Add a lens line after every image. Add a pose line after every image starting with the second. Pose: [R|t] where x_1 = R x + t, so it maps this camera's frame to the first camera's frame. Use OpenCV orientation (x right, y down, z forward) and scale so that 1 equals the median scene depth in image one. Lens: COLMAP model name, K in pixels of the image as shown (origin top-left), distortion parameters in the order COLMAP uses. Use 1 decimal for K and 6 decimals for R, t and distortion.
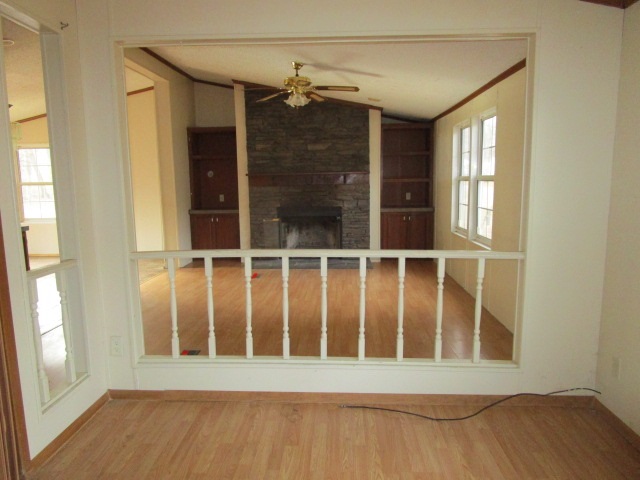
lens RADIAL K [[452.0, 0, 320.0], [0, 452.0, 240.0], [0, 0, 1]] dist [-0.024892, -0.000853]
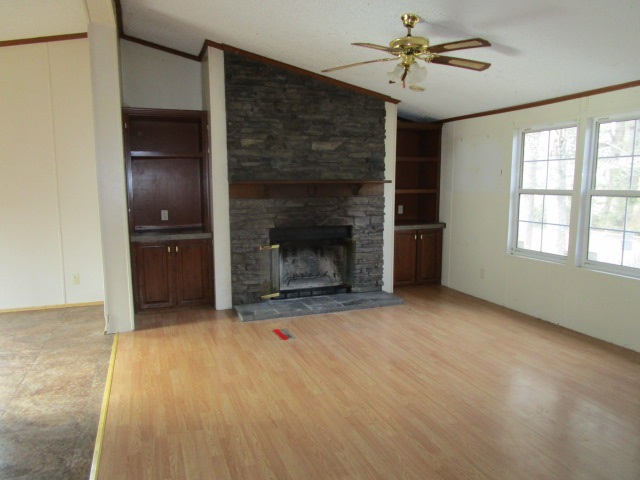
lens RADIAL K [[452.0, 0, 320.0], [0, 452.0, 240.0], [0, 0, 1]] dist [-0.024892, -0.000853]
pose [[0.913048, -0.038100, 0.406068, -0.317096], [0.043806, 0.999029, -0.004762, -0.047952], [-0.405492, 0.022136, 0.913830, 0.322846]]
